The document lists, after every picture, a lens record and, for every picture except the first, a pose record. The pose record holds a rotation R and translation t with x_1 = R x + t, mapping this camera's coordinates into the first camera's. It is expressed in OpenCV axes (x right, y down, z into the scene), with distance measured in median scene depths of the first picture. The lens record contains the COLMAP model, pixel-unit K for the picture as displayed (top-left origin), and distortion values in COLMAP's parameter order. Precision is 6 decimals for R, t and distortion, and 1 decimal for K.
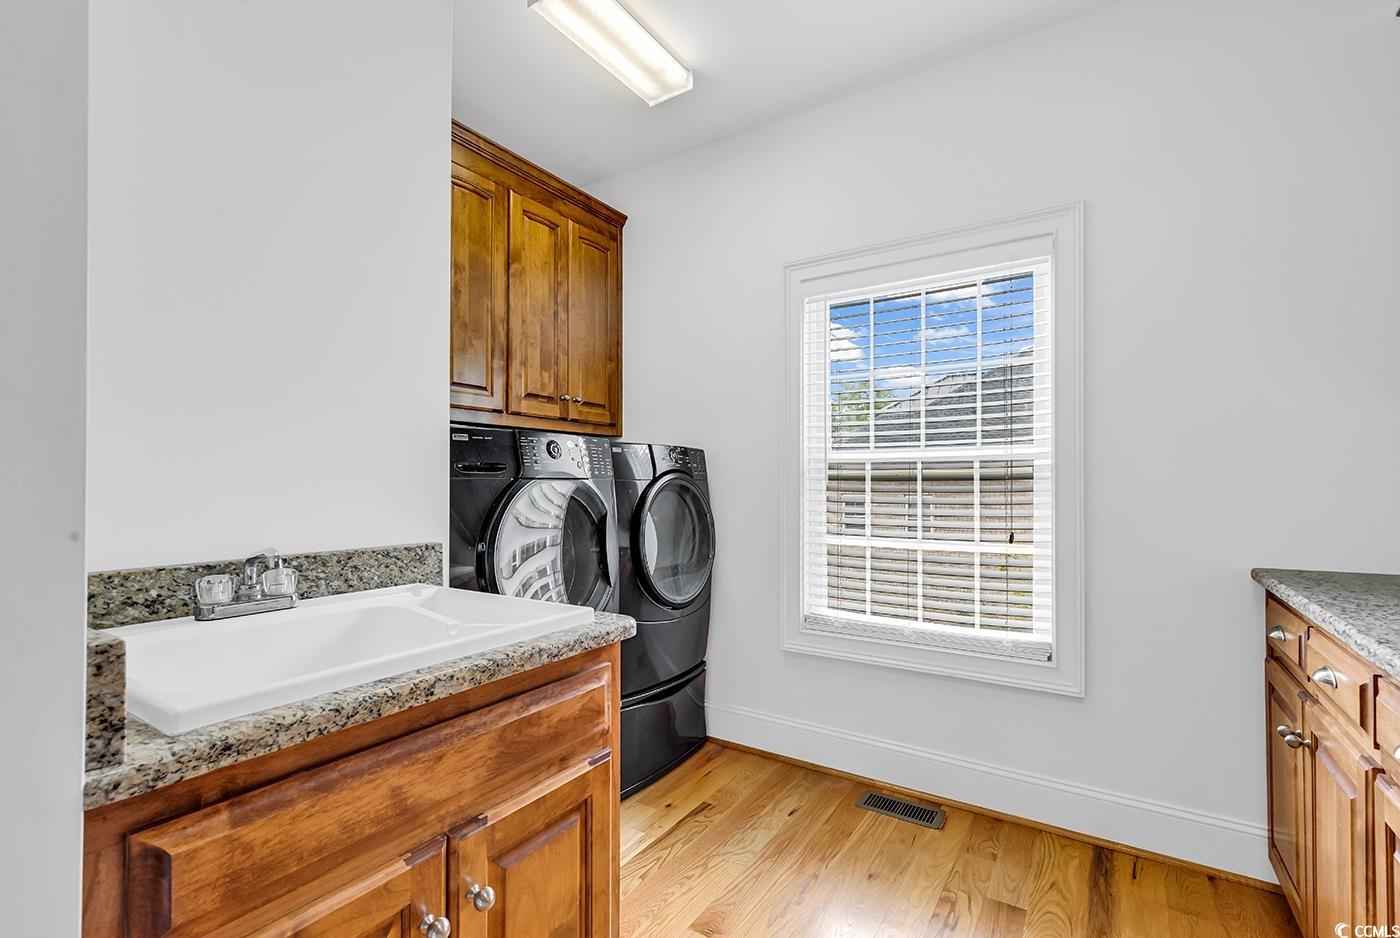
lens RADIAL K [[630.0, 0, 696.5], [0, 630.0, 478.4], [0, 0, 1]] dist [-0.000617, 0.000917]
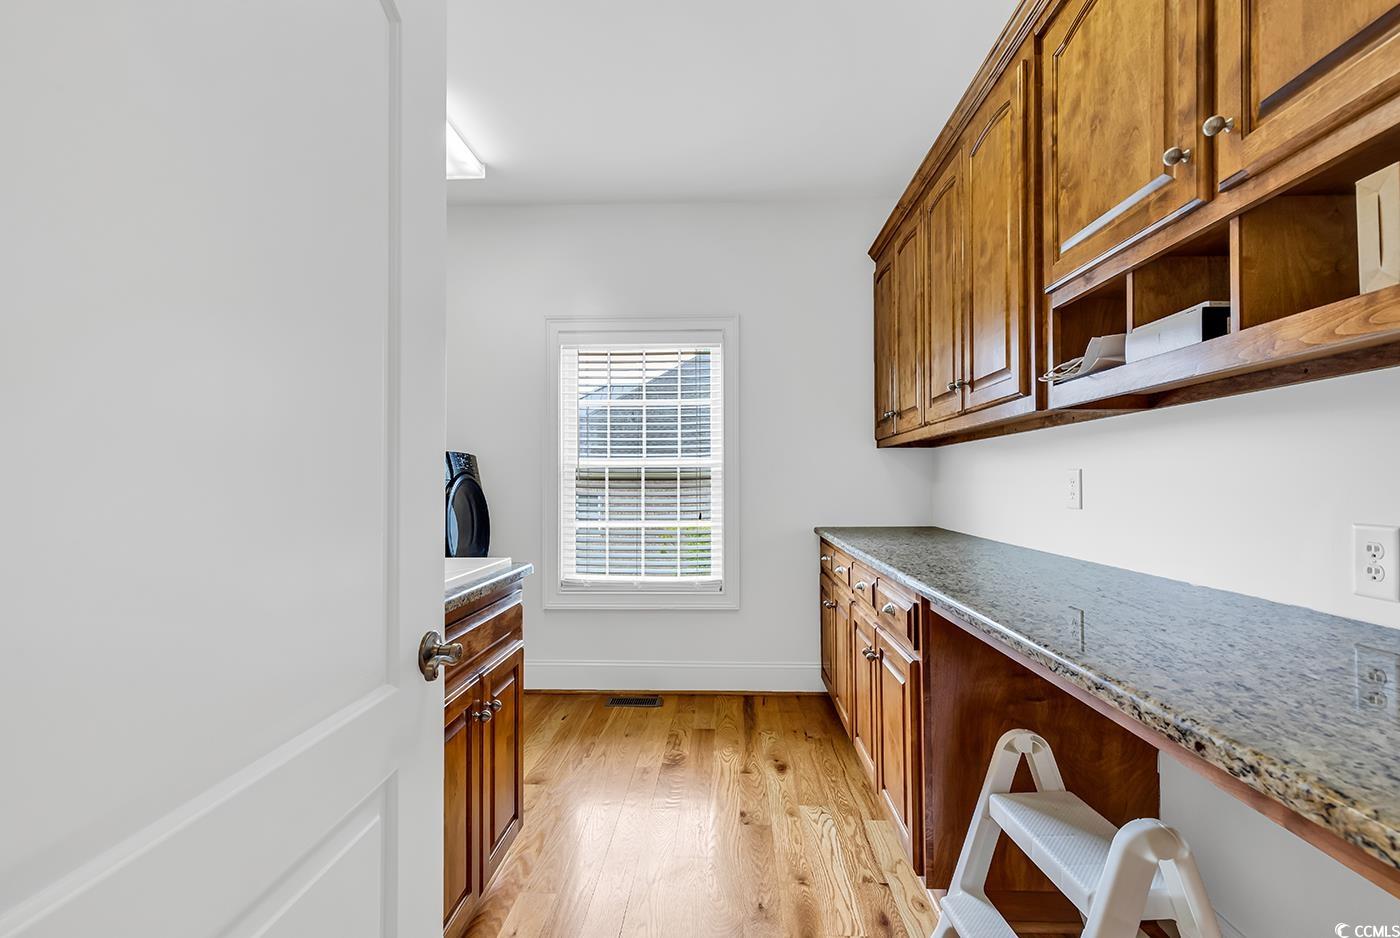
lens RADIAL K [[630.0, 0, 700.6], [0, 630.0, 473.3], [0, 0, 1]] dist [-0.000617, 0.000917]
pose [[0.859637, 0.002855, 0.510897, -0.312140], [-0.001243, 0.999993, -0.003496, -0.008843], [-0.510903, 0.002370, 0.859635, -0.370707]]
